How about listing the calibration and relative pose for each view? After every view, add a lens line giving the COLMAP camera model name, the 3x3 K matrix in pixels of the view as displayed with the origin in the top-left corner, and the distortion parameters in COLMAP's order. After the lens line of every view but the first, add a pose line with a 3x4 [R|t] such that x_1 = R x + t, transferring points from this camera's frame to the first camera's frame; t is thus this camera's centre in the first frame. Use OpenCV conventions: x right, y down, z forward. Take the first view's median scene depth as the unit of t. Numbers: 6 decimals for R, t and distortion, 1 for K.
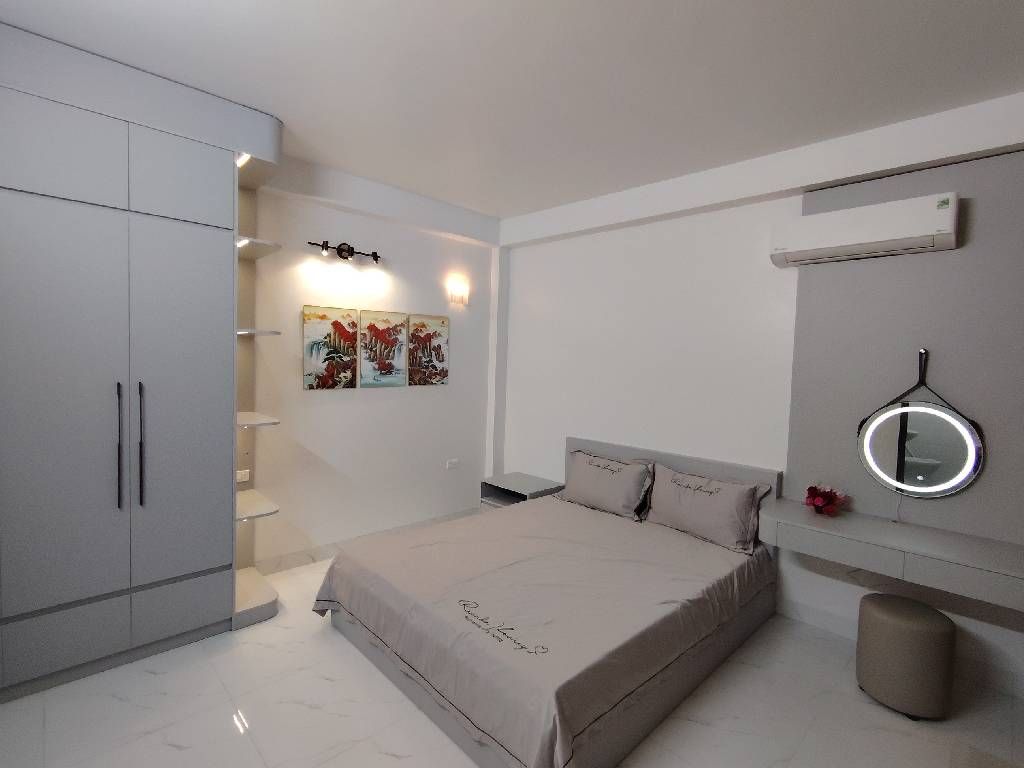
lens RADIAL K [[486.3, 0, 512.0], [0, 486.3, 384.0], [0, 0, 1]] dist [0.005367, -0.000094]
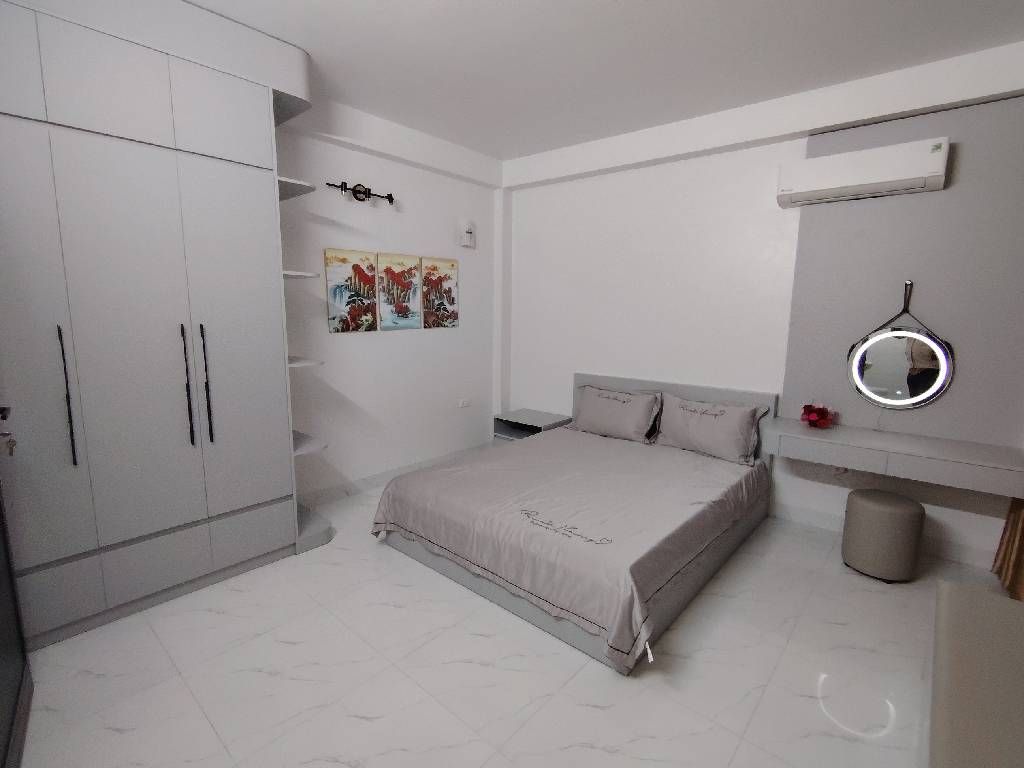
lens RADIAL K [[486.3, 0, 512.0], [0, 486.3, 384.0], [0, 0, 1]] dist [0.005367, -0.000094]
pose [[0.996191, -0.031772, 0.081206, -0.153613], [0.023127, 0.994175, 0.105270, 0.022918], [-0.084078, -0.102991, 0.991122, -0.067329]]
